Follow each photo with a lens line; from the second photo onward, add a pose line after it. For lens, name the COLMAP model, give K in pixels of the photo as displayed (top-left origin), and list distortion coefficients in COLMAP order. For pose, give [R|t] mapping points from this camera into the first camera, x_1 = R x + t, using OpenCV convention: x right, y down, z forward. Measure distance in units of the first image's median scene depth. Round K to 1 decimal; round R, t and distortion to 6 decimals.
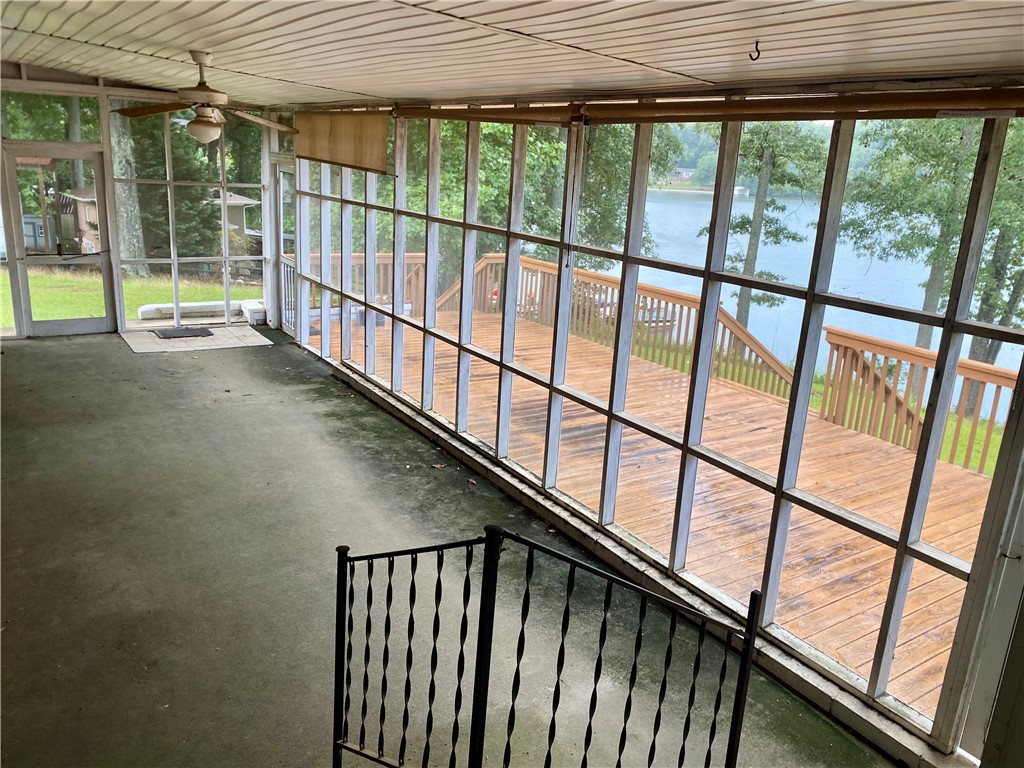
lens RADIAL K [[790.7, 0, 520.0], [0, 790.7, 382.2], [0, 0, 1]] dist [0.026838, -0.031395]
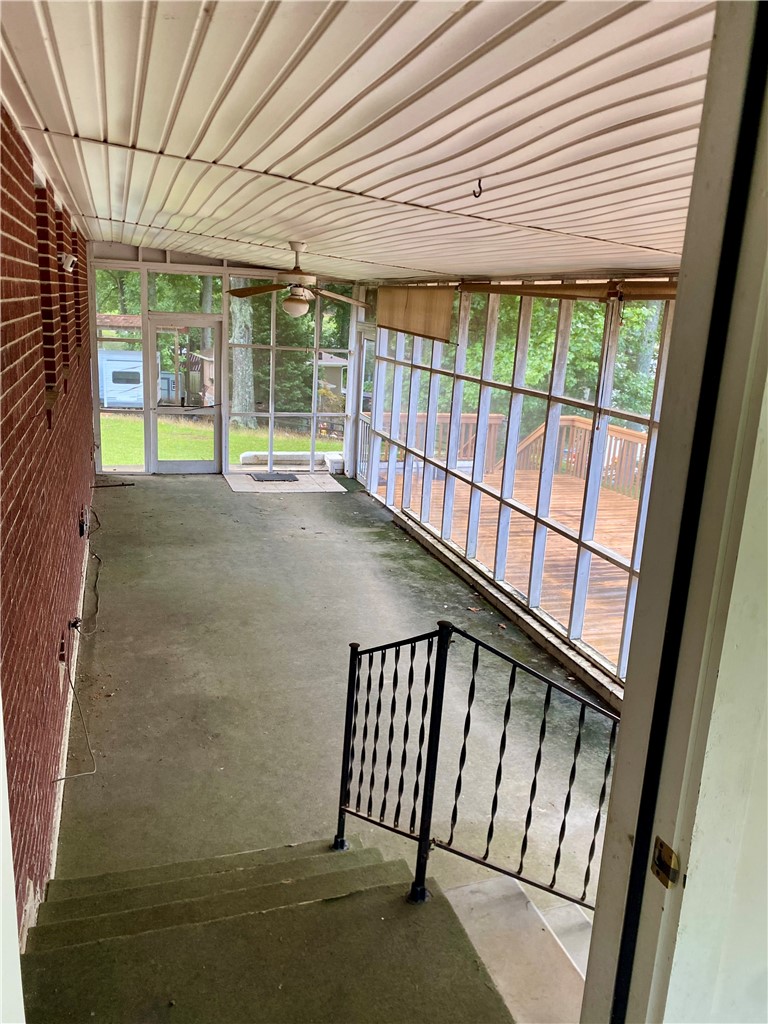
lens RADIAL K [[790.7, 0, 383.4], [0, 790.7, 509.0], [0, 0, 1]] dist [0.026838, -0.031395]
pose [[0.960925, 0.064263, -0.269245, 0.060592], [-0.075786, 0.996591, -0.032615, 0.014025], [0.266231, 0.051745, 0.962519, -0.084481]]
